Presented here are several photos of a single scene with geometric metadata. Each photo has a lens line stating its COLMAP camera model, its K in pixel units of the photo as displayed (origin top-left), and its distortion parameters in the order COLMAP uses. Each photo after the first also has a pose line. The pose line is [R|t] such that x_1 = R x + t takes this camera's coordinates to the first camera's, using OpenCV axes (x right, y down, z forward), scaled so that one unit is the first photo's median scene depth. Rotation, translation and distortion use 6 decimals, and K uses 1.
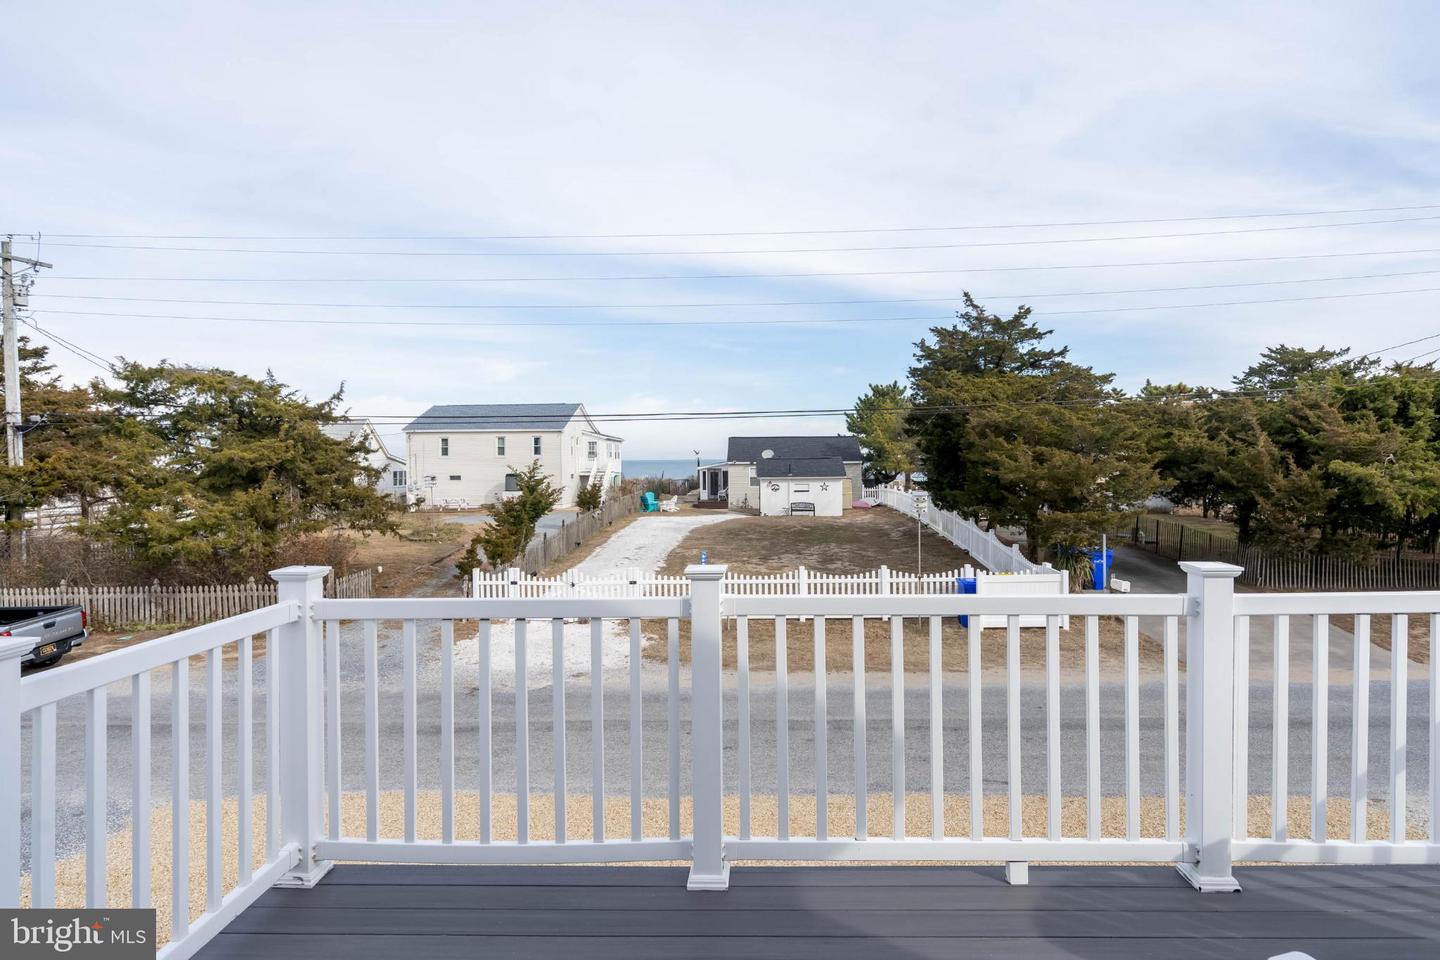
lens RADIAL K [[773.8, 0, 739.2], [0, 773.8, 466.2], [0, 0, 1]] dist [0.004480, -0.000053]
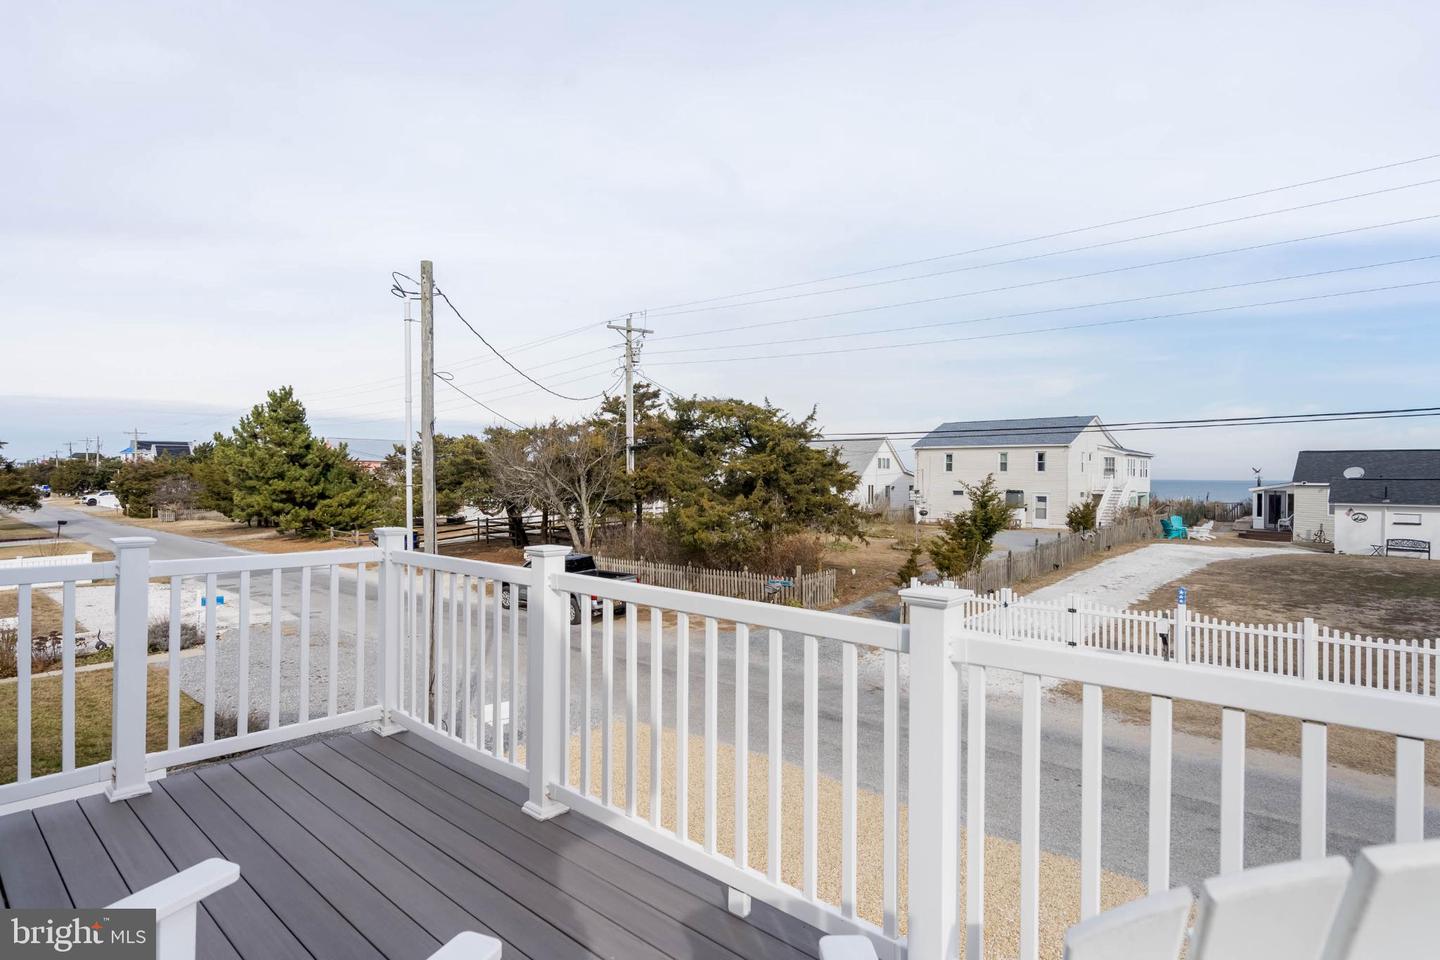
lens RADIAL K [[773.8, 0, 717.9], [0, 773.8, 468.2], [0, 0, 1]] dist [0.004480, -0.000053]
pose [[0.749881, 0.005751, -0.661548, 0.126806], [-0.019464, 0.999721, -0.013372, 0.003831], [0.661287, 0.022904, 0.749783, 0.039135]]
